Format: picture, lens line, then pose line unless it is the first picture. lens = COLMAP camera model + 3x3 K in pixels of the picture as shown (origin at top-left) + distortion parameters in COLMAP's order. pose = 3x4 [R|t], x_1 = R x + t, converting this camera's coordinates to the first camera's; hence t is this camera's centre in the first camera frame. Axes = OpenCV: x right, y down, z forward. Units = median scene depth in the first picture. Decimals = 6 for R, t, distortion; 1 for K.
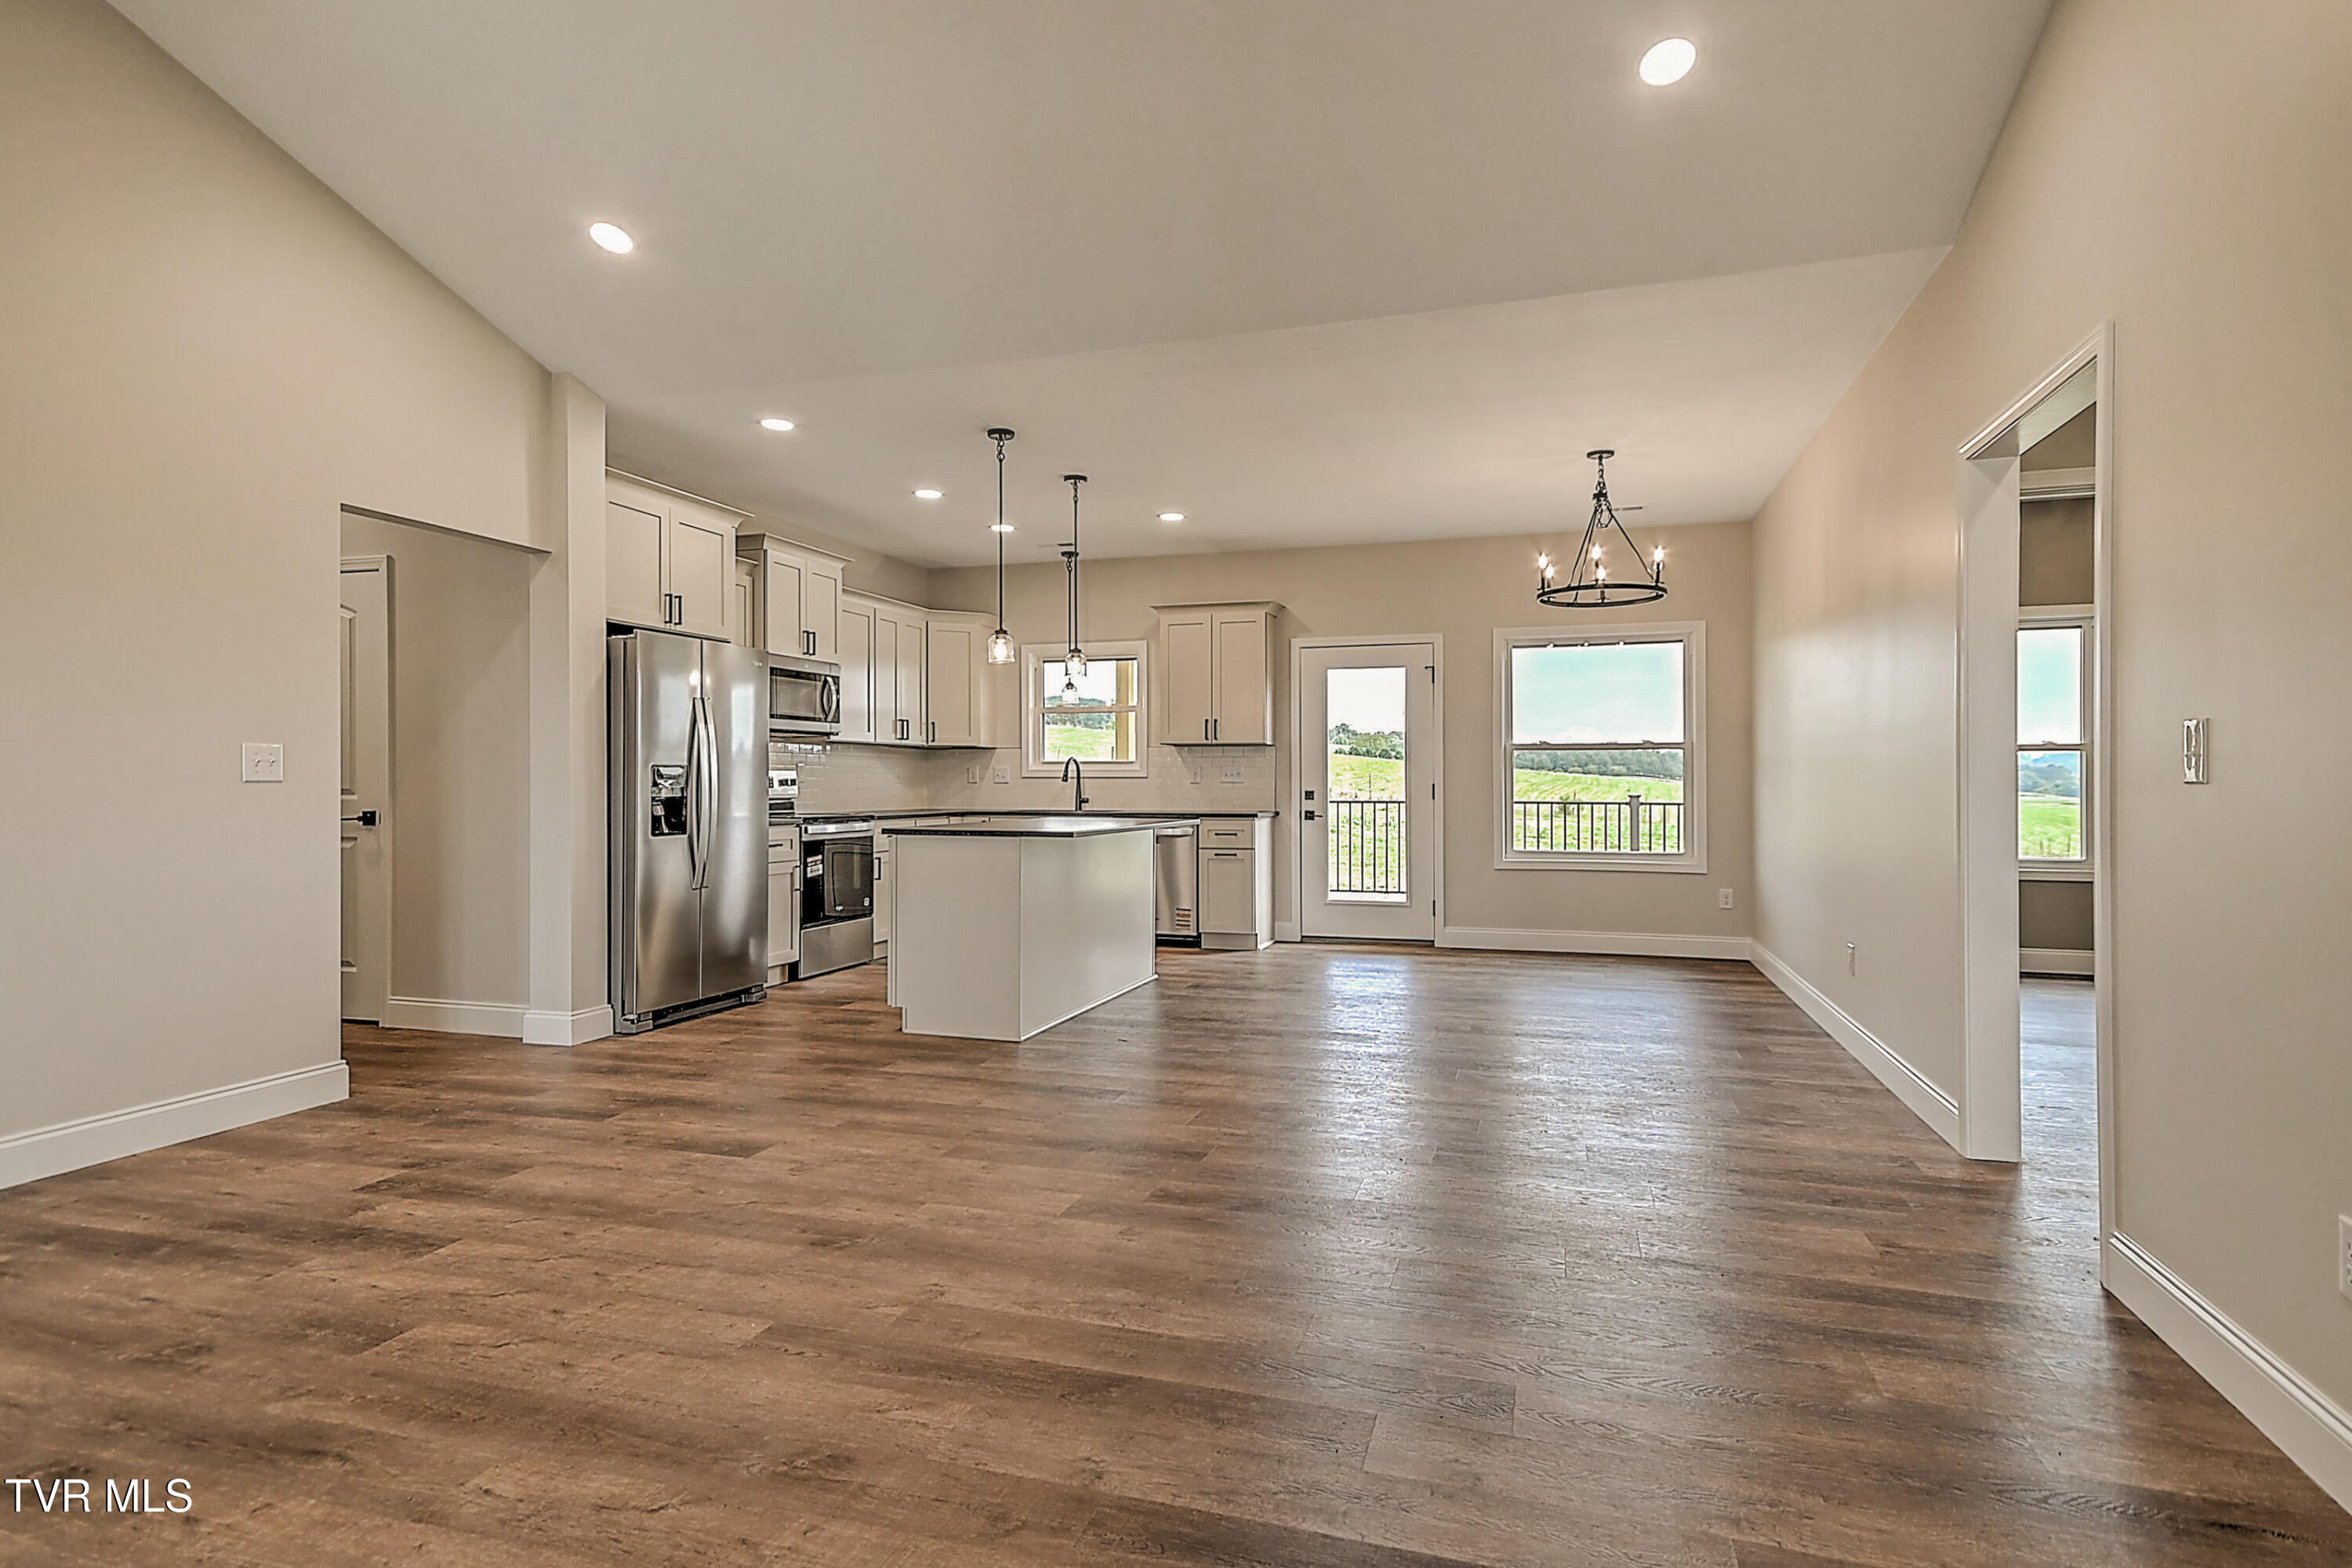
lens RADIAL K [[1226.9, 0, 1170.3], [0, 1226.9, 776.8], [0, 0, 1]] dist [0.029265, 0.000705]
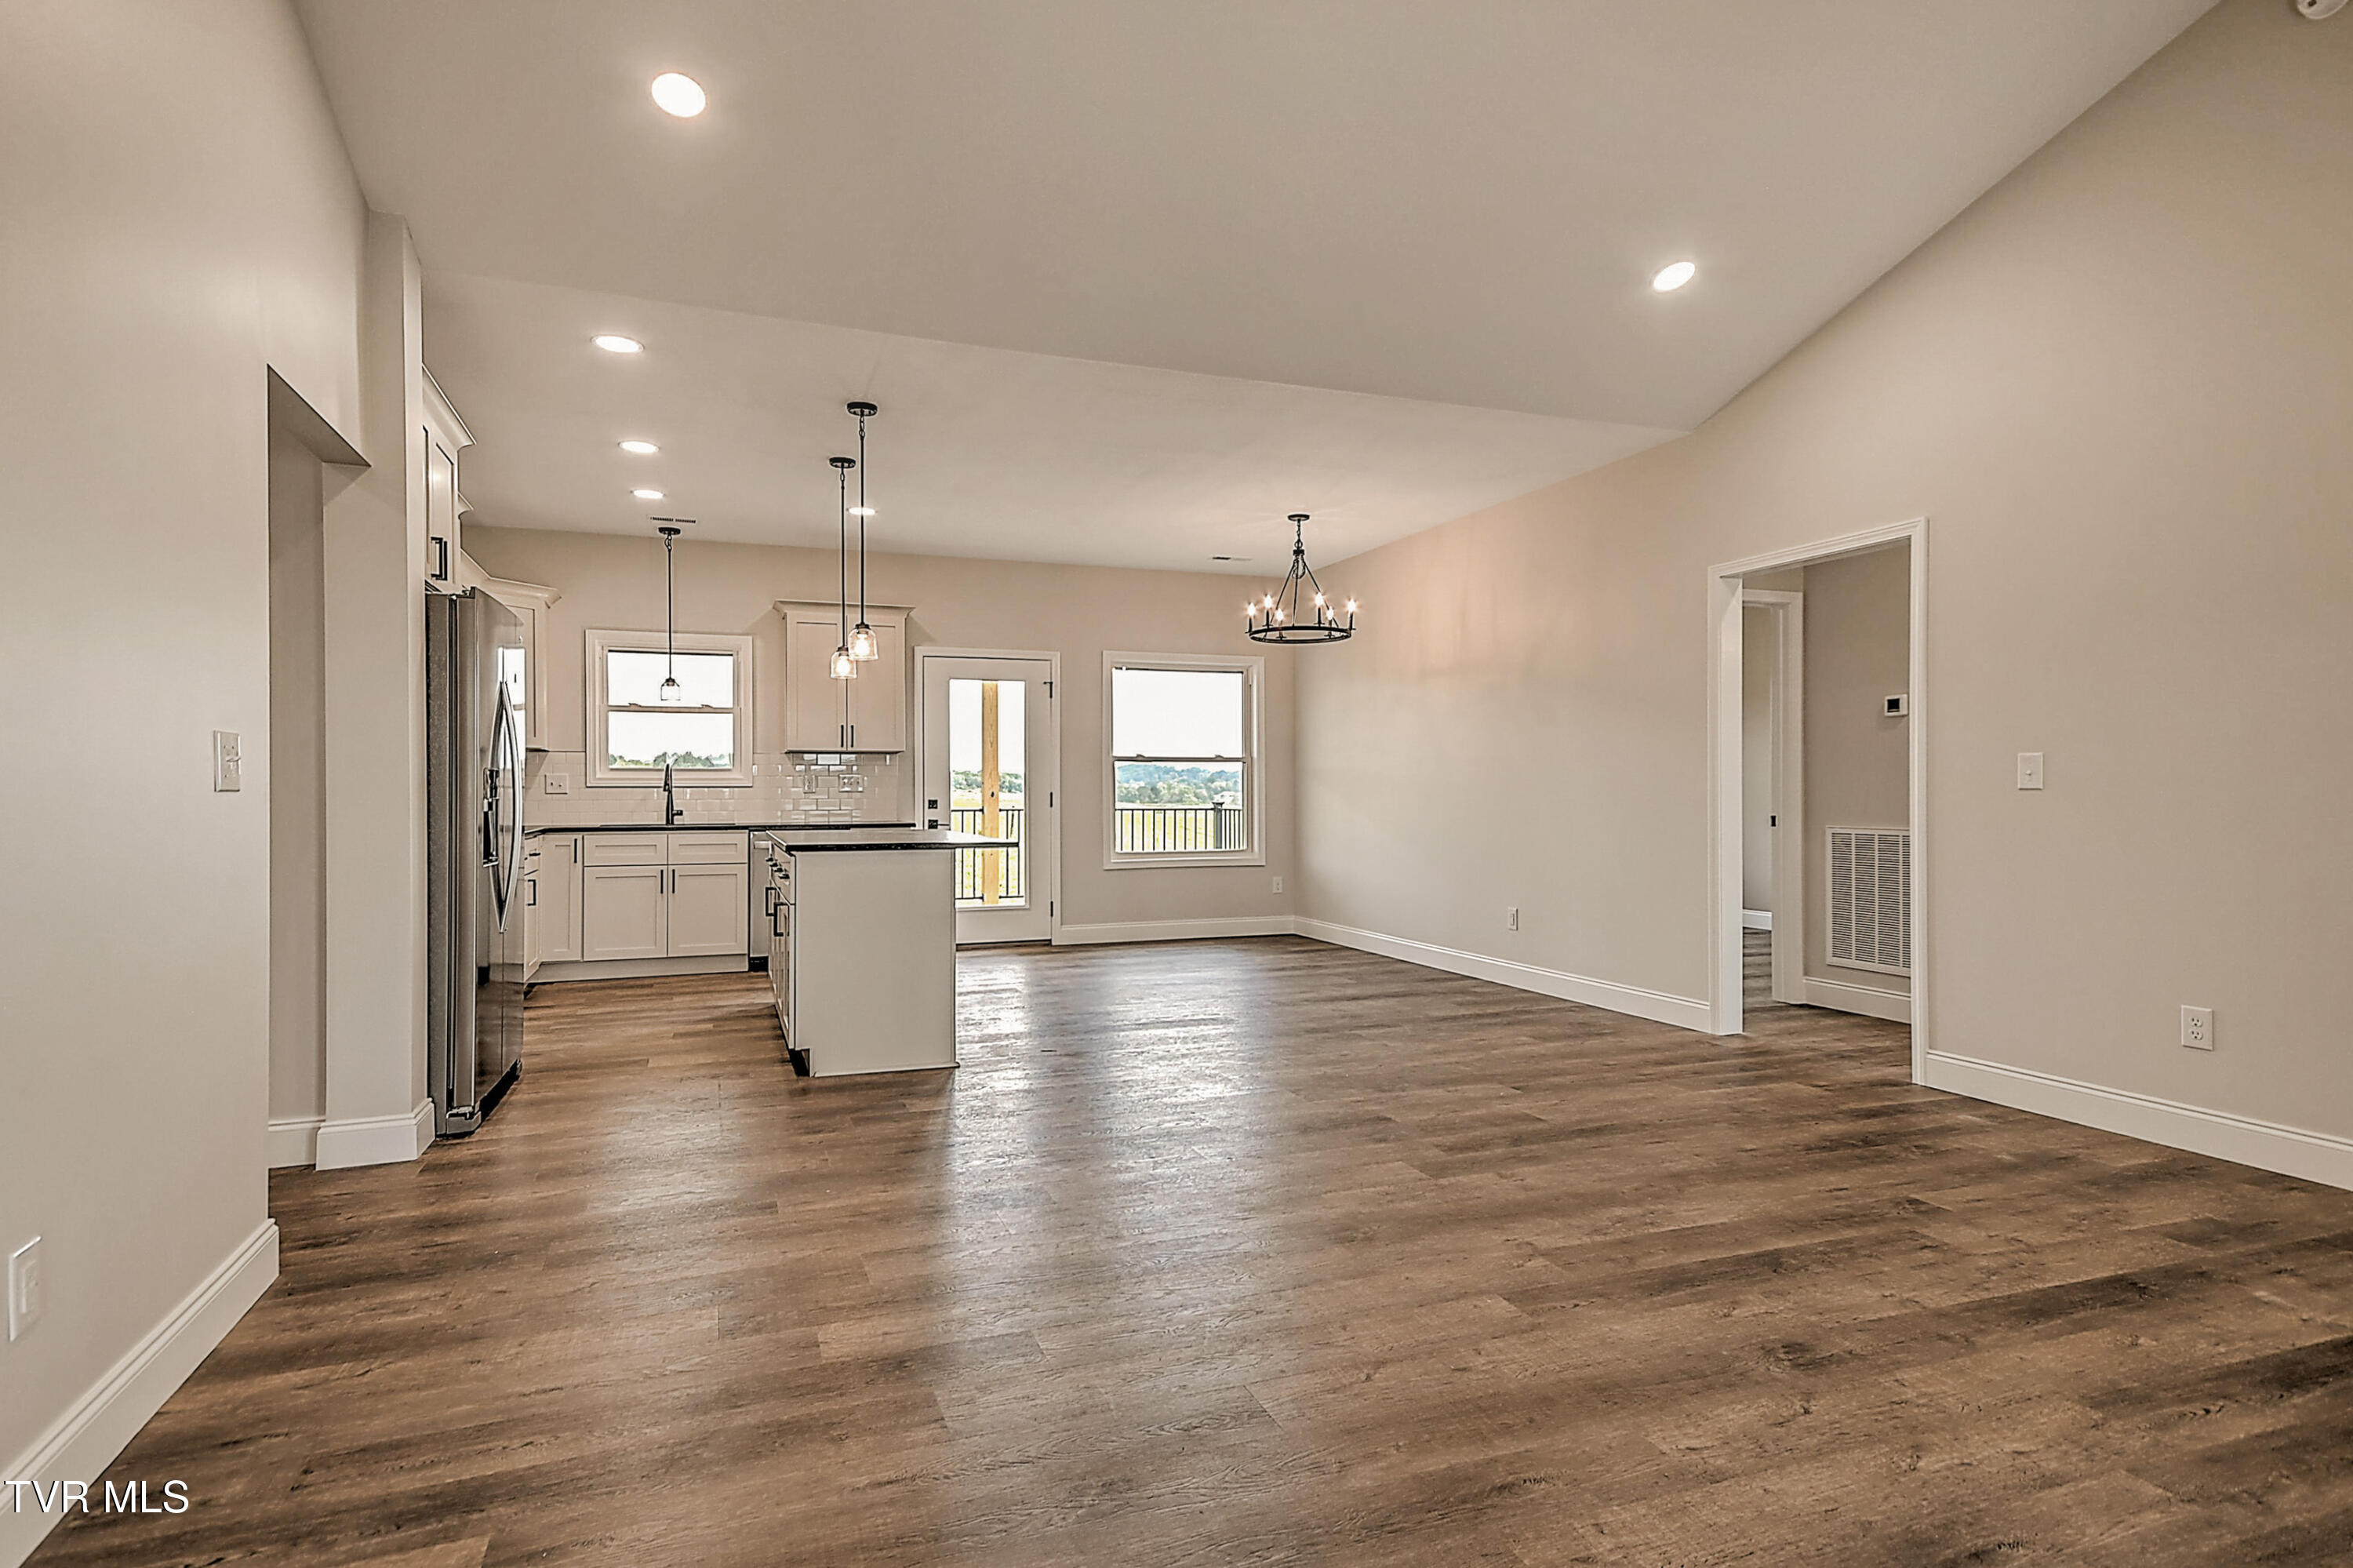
lens RADIAL K [[1219.9, 0, 1164.2], [0, 1219.9, 788.4], [0, 0, 1]] dist [0.030466, 0.001418]
pose [[0.789648, -0.001787, 0.613557, -0.384325], [0.000542, 0.999997, 0.002214, -0.000013], [-0.613559, -0.001416, 0.789647, 0.107995]]
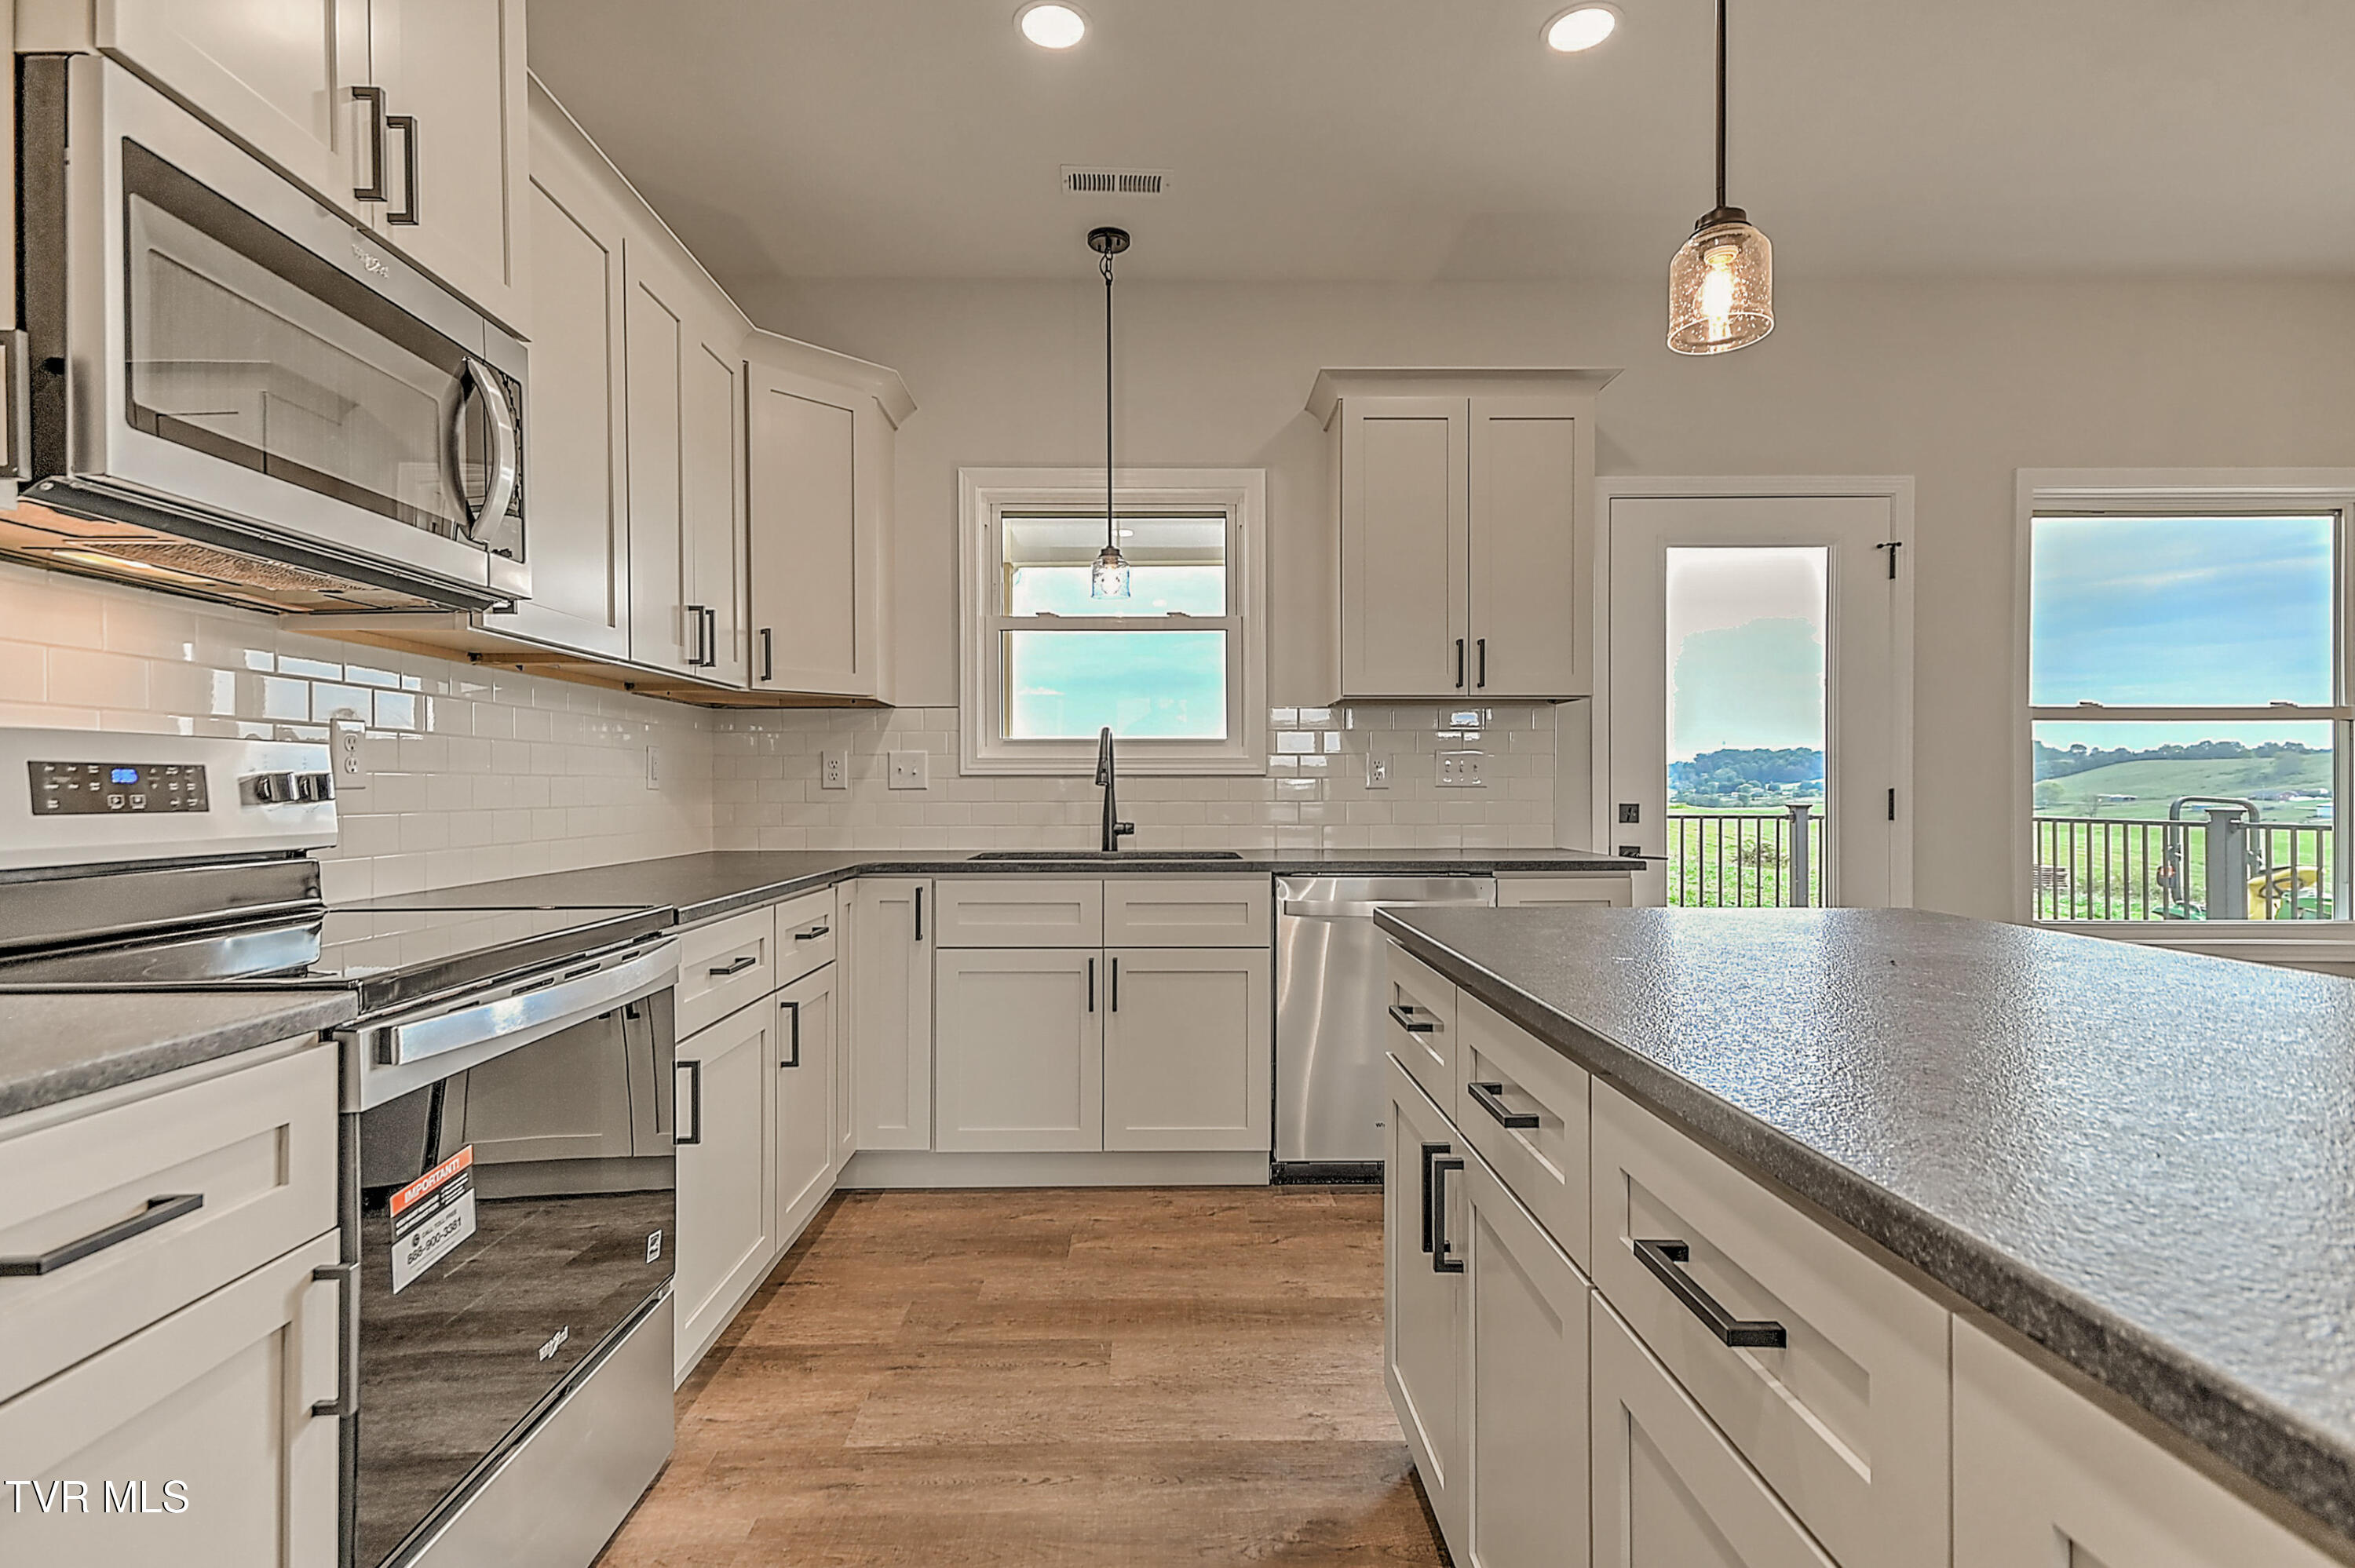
lens RADIAL K [[1158.7, 0, 1177.5], [0, 1158.7, 784.0], [0, 0, 1]] dist [0.021786, 0.000537]
pose [[0.947799, -0.001519, 0.318865, -0.210462], [0.001324, 0.999999, 0.000828, 0.003623], [-0.318866, -0.000363, 0.947800, 0.699846]]
